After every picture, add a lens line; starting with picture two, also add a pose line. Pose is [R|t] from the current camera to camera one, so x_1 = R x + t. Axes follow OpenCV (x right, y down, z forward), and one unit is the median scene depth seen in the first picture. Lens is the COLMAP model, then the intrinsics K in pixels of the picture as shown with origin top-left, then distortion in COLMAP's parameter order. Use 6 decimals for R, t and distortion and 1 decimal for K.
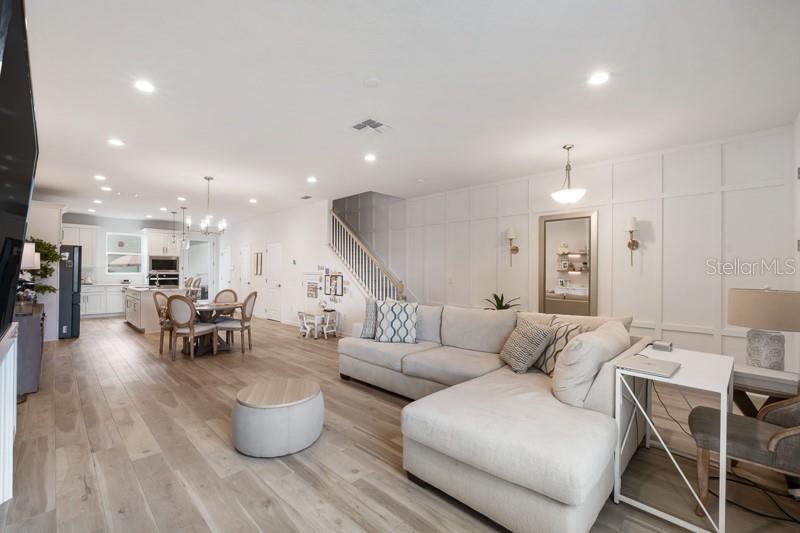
lens RADIAL K [[340.4, 0, 401.3], [0, 340.4, 270.6], [0, 0, 1]] dist [-0.002598, 0.000011]
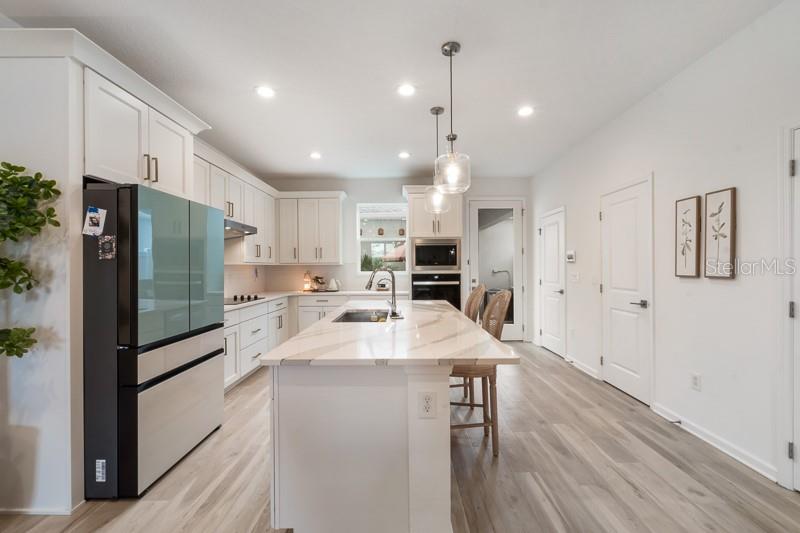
lens RADIAL K [[340.4, 0, 401.3], [0, 340.4, 270.6], [0, 0, 1]] dist [-0.002598, 0.000011]
pose [[0.695692, -0.004904, -0.718324, -0.369476], [0.015635, 0.999843, 0.008317, 0.000654], [0.718170, -0.017017, 0.695659, 0.610922]]
